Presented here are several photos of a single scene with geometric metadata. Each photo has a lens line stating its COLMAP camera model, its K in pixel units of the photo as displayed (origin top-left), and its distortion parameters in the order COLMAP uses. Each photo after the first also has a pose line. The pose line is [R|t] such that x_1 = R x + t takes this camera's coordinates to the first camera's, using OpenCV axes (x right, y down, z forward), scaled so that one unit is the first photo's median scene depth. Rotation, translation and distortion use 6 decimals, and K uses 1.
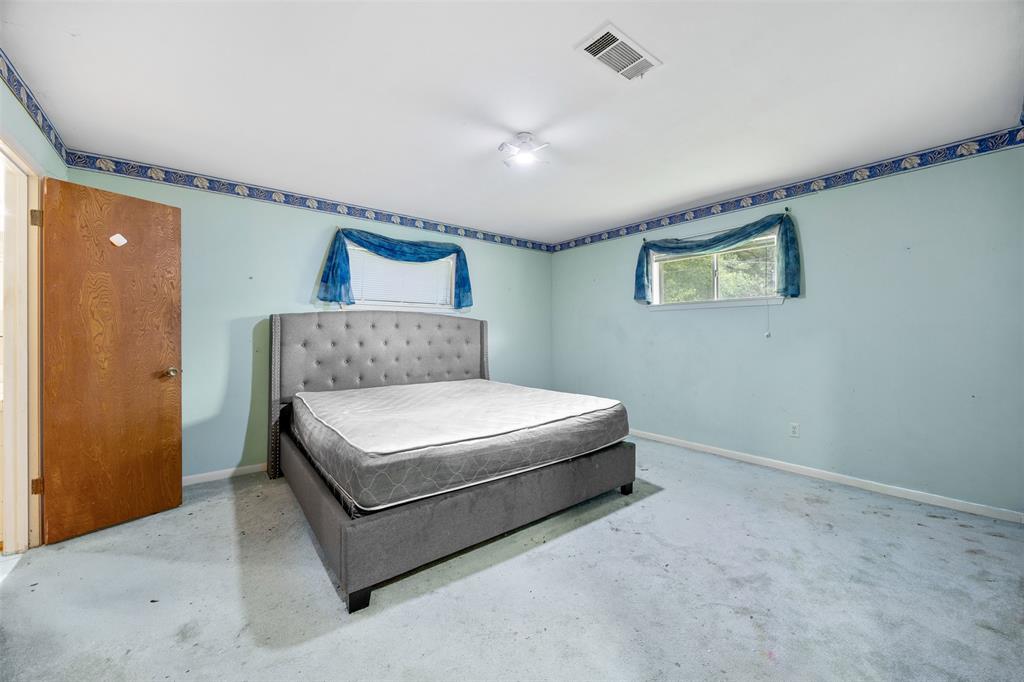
lens RADIAL K [[391.5, 0, 507.8], [0, 391.5, 342.0], [0, 0, 1]] dist [-0.004206, 0.000208]
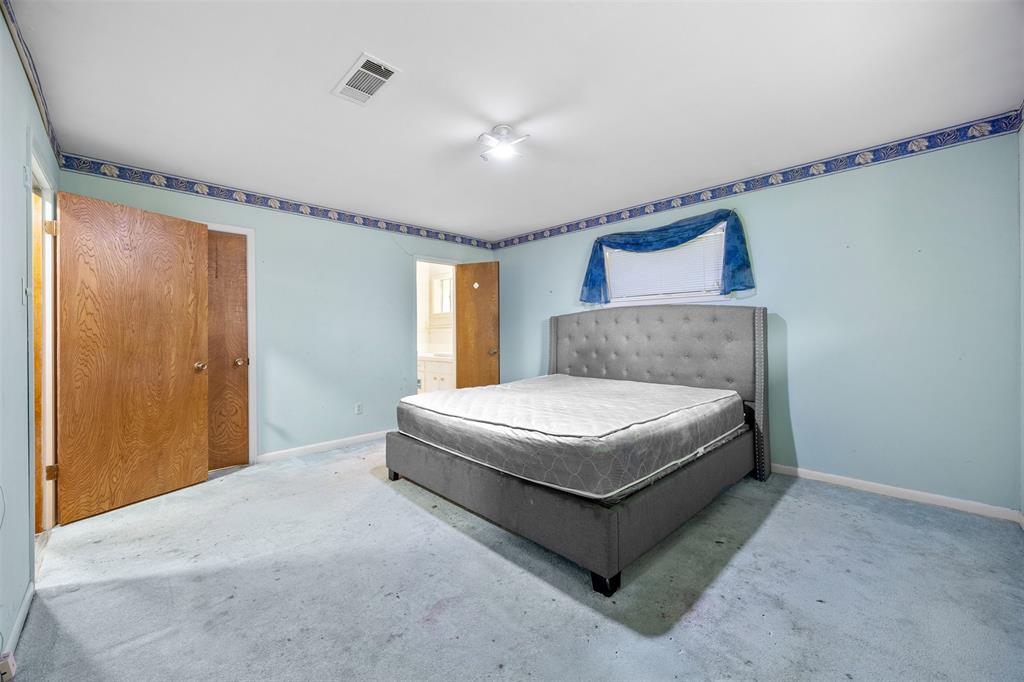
lens RADIAL K [[391.5, 0, 507.6], [0, 391.5, 331.4], [0, 0, 1]] dist [-0.004206, 0.000208]
pose [[0.105592, 0.003318, -0.994404, 0.692404], [-0.003701, 0.999989, 0.002944, -0.016108], [0.994403, 0.003369, 0.105603, 0.606906]]
